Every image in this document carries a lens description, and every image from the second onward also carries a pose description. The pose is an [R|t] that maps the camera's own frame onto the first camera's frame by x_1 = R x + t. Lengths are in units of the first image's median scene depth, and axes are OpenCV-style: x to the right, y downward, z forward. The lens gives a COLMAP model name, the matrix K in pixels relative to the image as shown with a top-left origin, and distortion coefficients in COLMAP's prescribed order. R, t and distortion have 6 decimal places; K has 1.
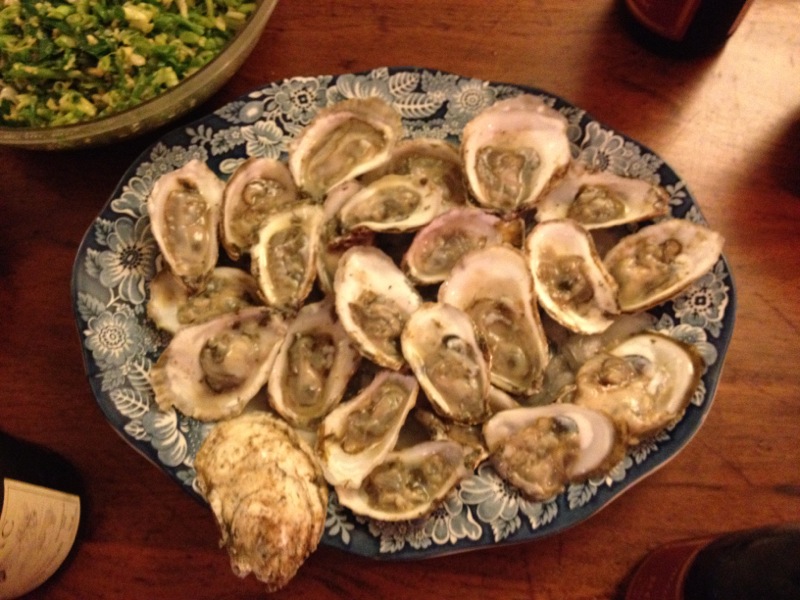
lens RADIAL K [[752.4, 0, 400.0], [0, 752.4, 300.0], [0, 0, 1]] dist [0.103548, -0.241305]
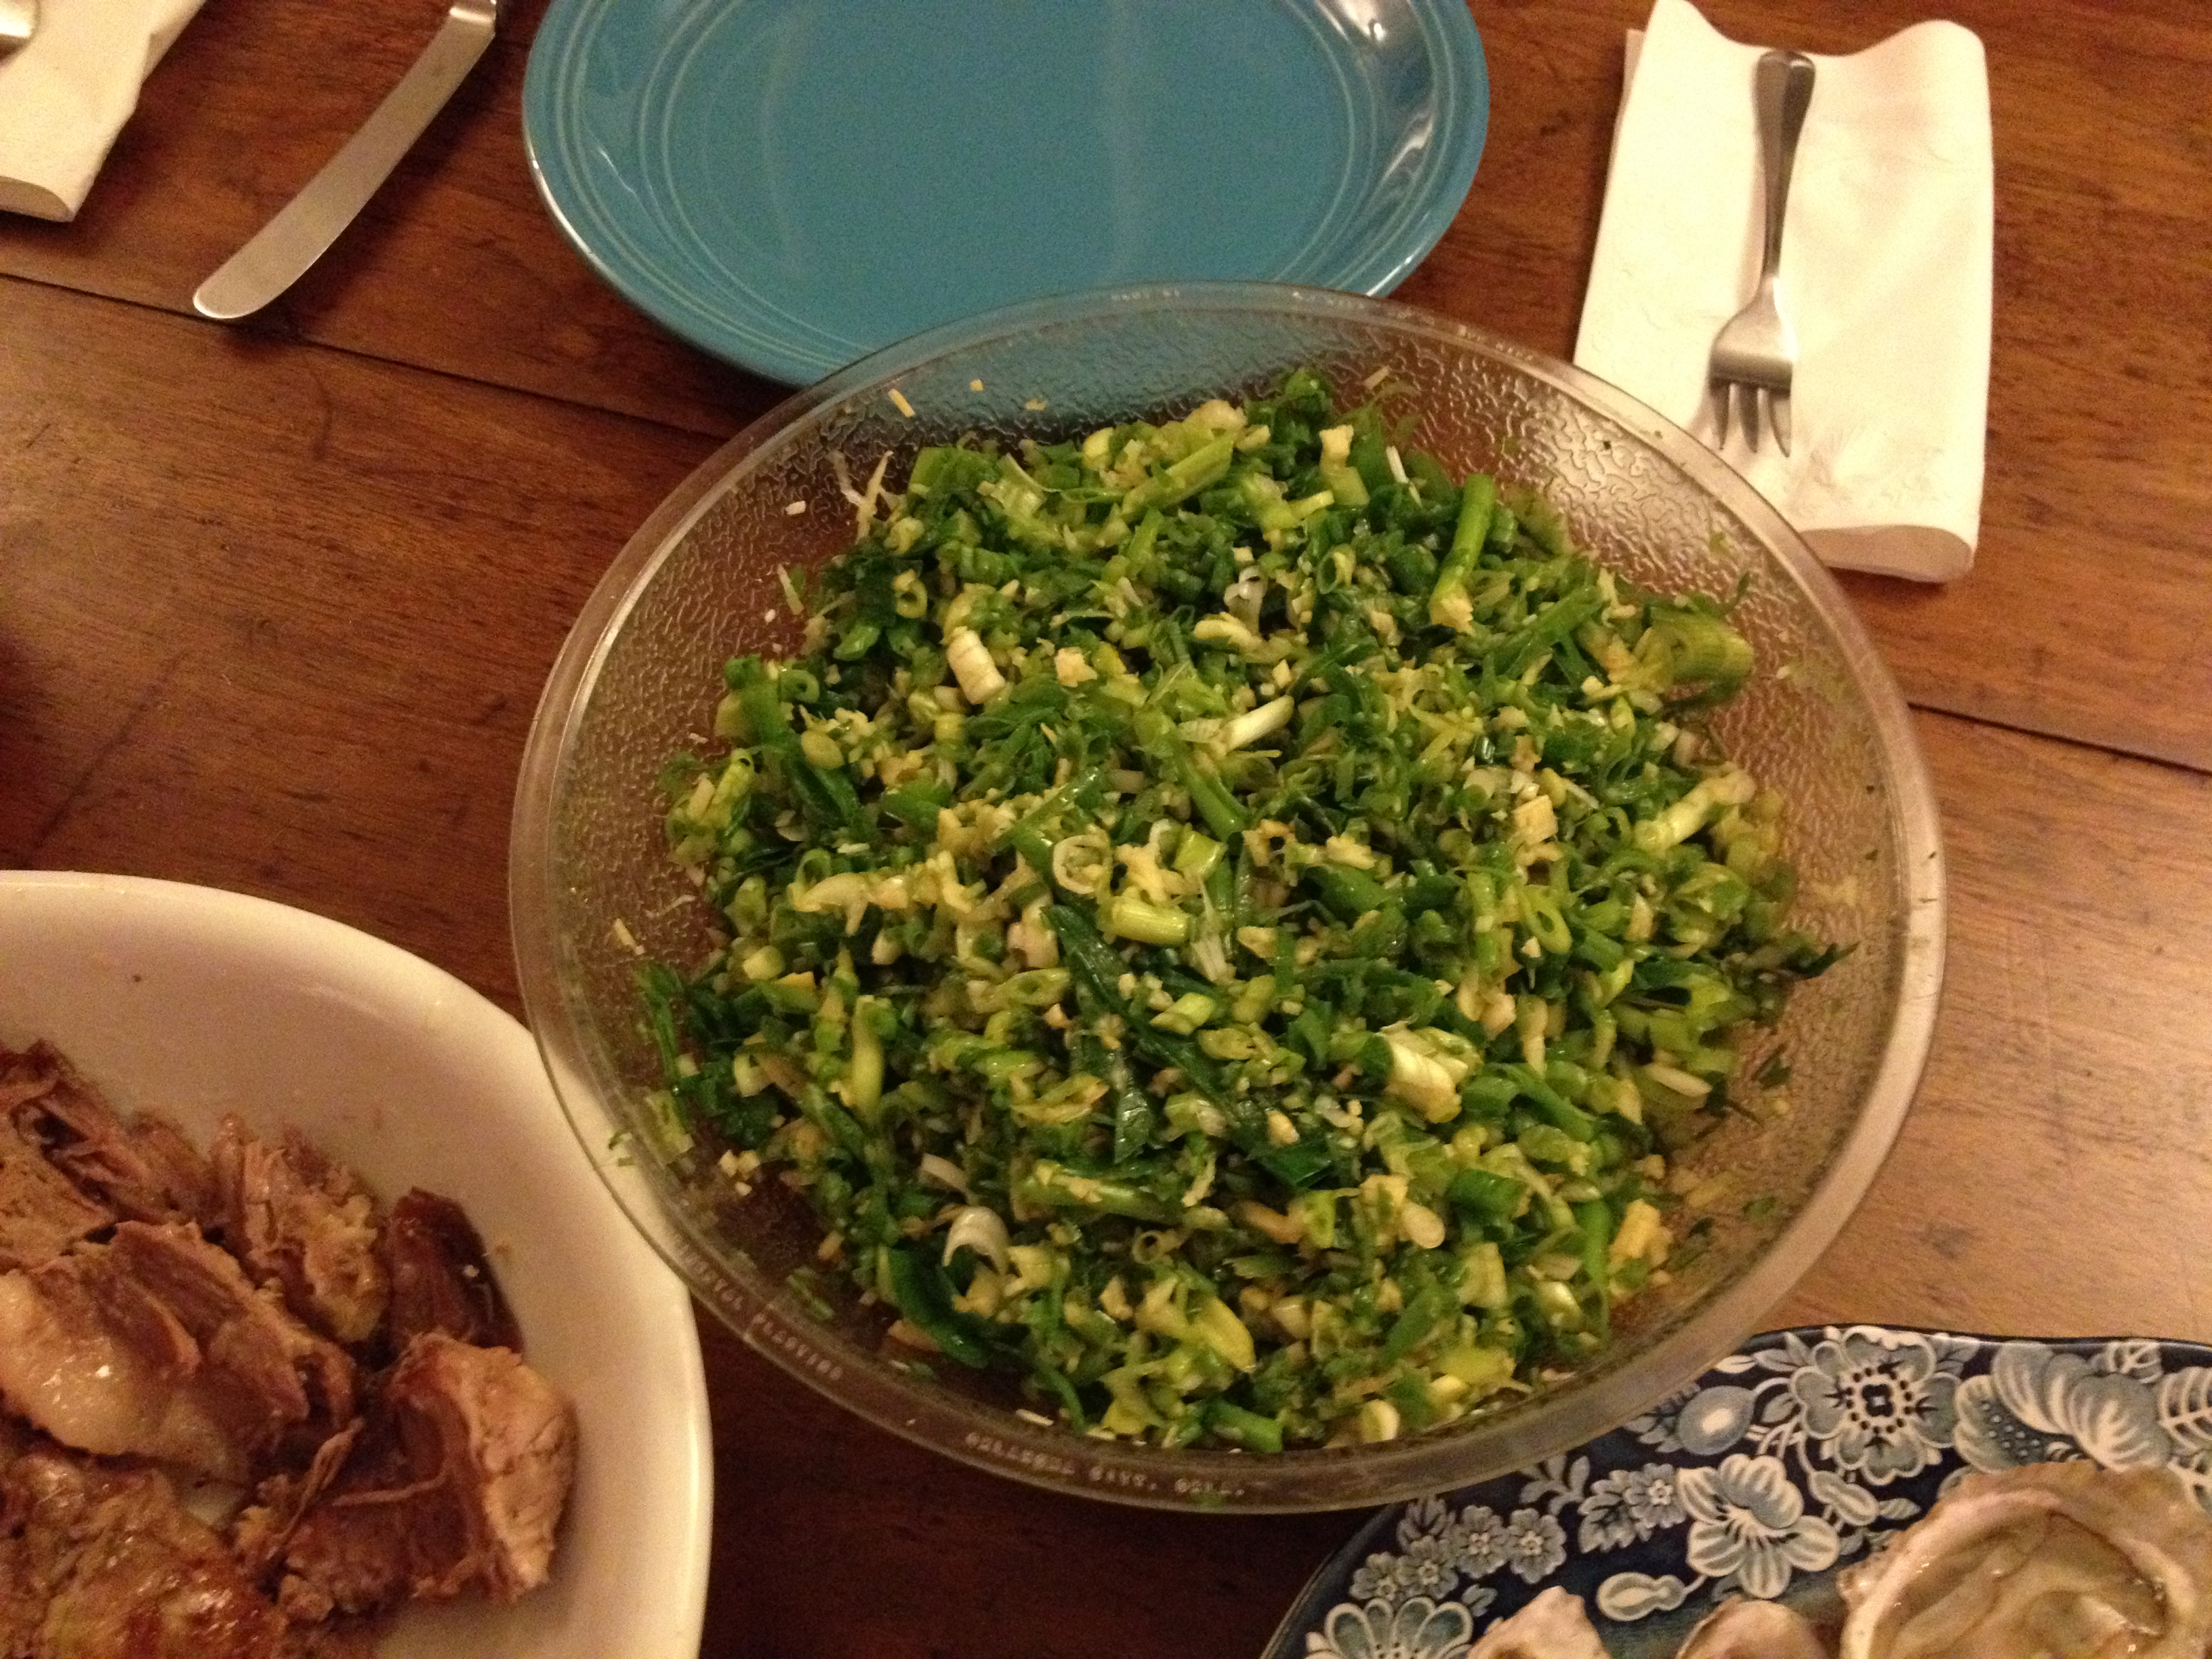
lens RADIAL K [[2080.3, 0, 1106.0], [0, 2080.3, 829.5], [0, 0, 1]] dist [0.103548, -0.241305]
pose [[0.980127, 0.170778, -0.100925, -0.395810], [-0.188557, 0.960094, -0.206558, -0.257270], [0.061621, 0.221483, 0.973215, 0.102559]]
